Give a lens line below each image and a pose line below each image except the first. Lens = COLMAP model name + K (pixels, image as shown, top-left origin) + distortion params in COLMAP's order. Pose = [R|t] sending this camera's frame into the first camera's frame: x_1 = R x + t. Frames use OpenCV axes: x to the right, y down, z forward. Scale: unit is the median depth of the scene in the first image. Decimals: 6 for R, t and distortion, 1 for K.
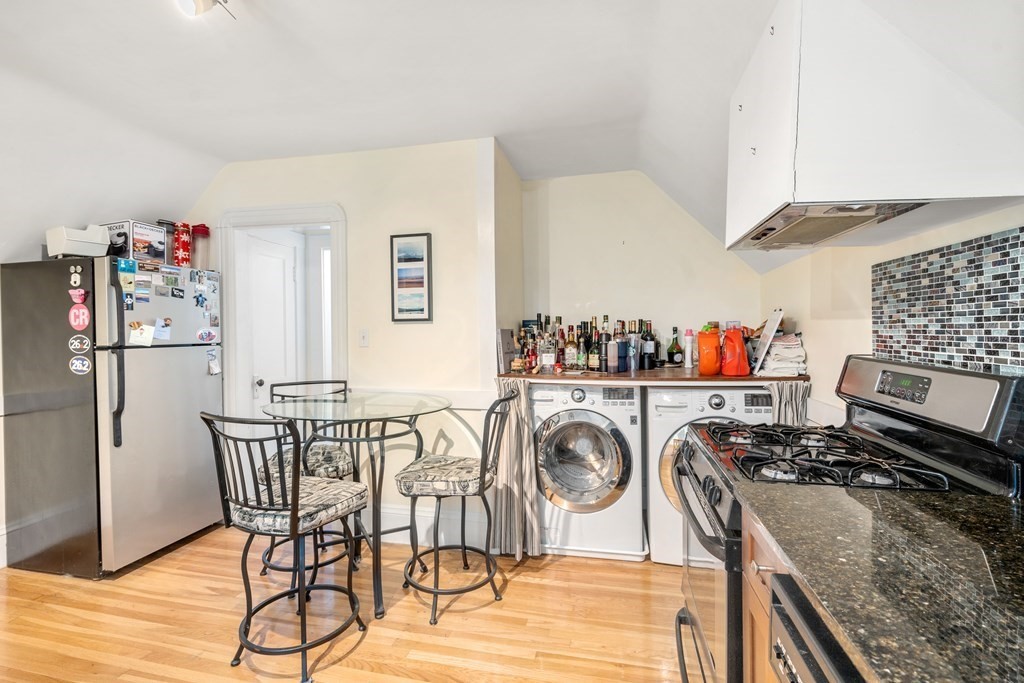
lens RADIAL K [[460.1, 0, 512.0], [0, 460.1, 341.5], [0, 0, 1]] dist [-0.013366, 0.000234]
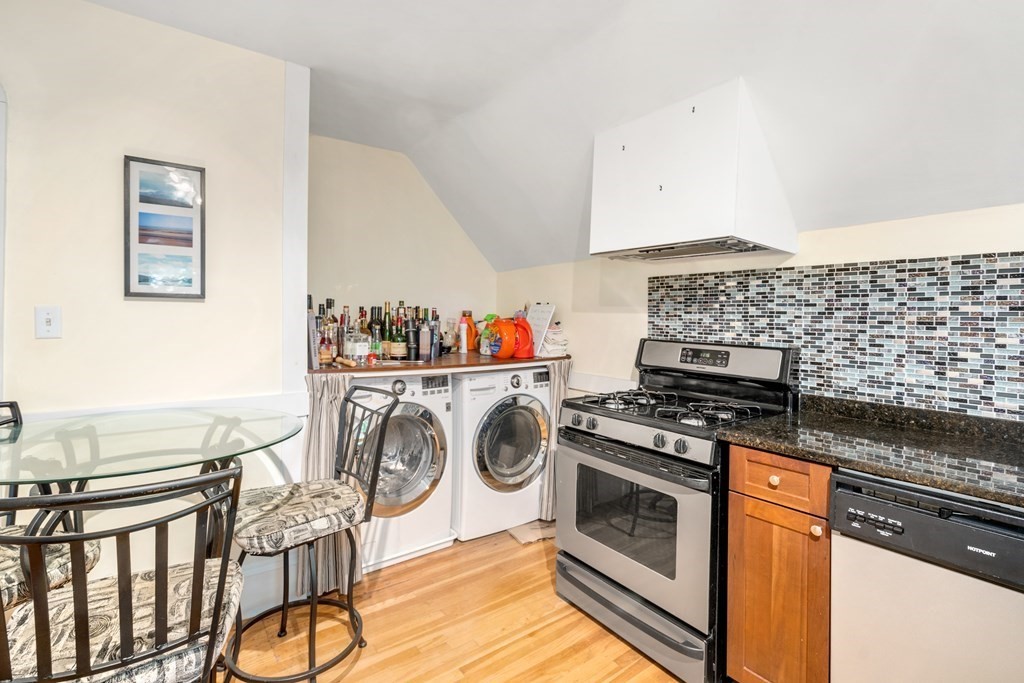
lens RADIAL K [[470.2, 0, 508.2], [0, 470.2, 326.9], [0, 0, 1]] dist [-0.002187, 0.000185]
pose [[0.659563, 0.002527, 0.751645, -0.515095], [-0.000539, 0.999996, -0.002889, -0.001601], [-0.751649, 0.001501, 0.659562, 0.268002]]
